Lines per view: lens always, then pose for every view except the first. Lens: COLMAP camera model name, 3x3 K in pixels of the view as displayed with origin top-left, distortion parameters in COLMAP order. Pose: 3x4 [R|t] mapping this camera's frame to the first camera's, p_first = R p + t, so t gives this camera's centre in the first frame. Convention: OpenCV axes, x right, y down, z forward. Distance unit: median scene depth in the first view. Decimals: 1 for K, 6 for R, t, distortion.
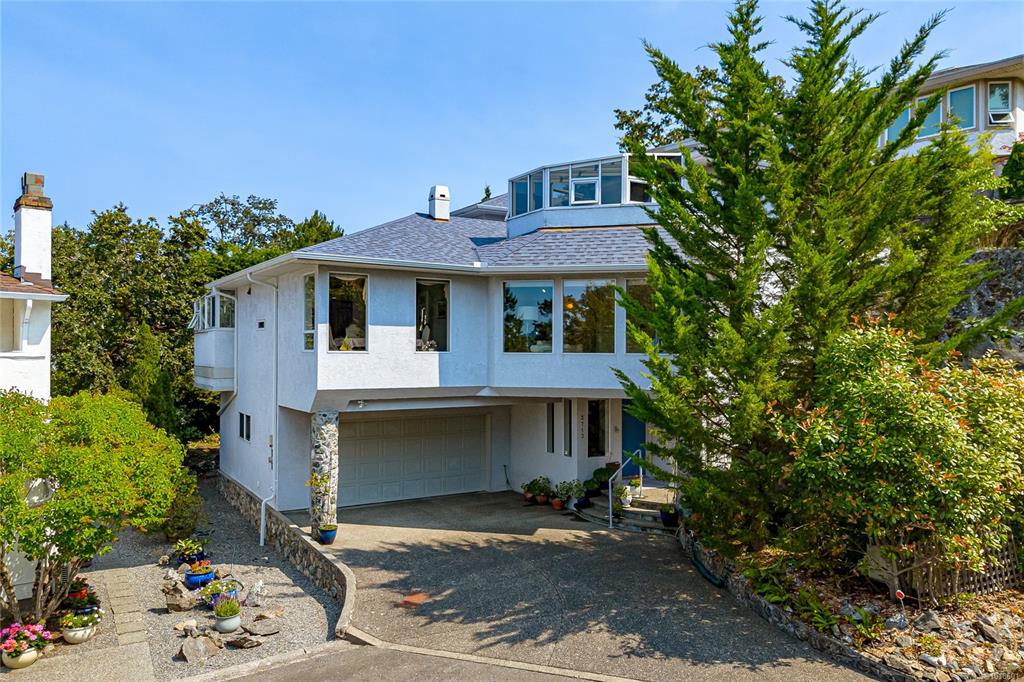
lens RADIAL K [[742.8, 0, 512.0], [0, 742.8, 341.0], [0, 0, 1]] dist [0.006497, -0.002501]
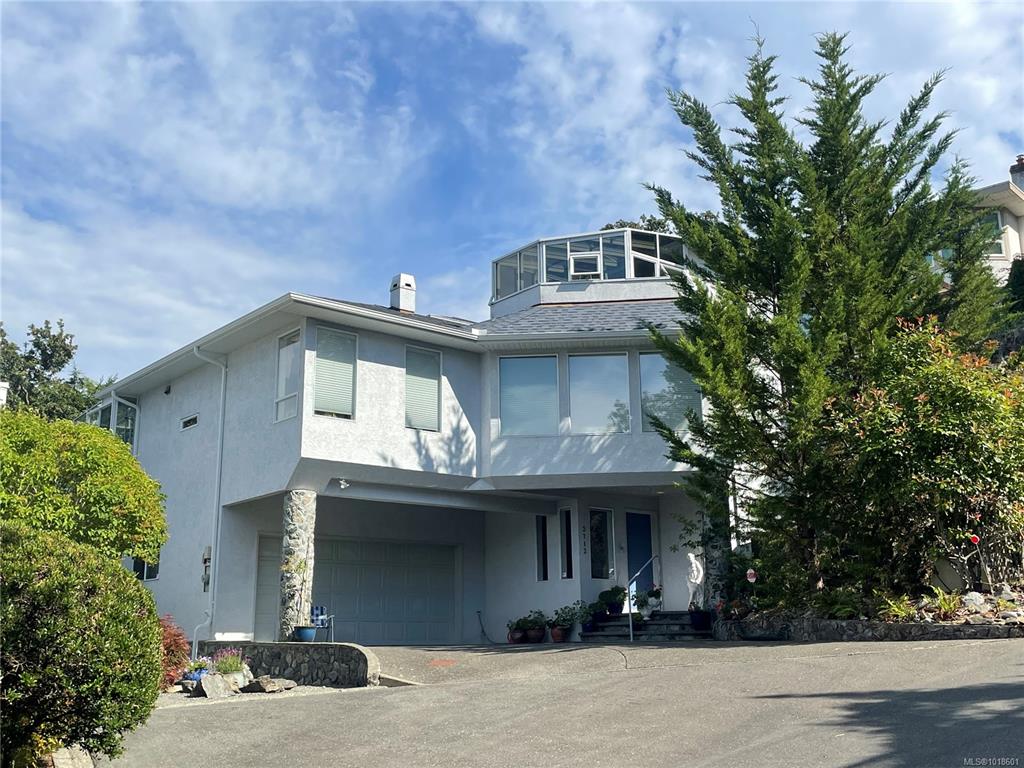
lens RADIAL K [[1059.4, 0, 512.0], [0, 1059.4, 384.0], [0, 0, 1]] dist [0.007314, 0.026838]
pose [[0.989388, 0.018552, 0.144106, -0.194164], [0.015983, 0.971899, -0.234855, 0.268122], [-0.144413, 0.234666, 0.961289, -0.221423]]
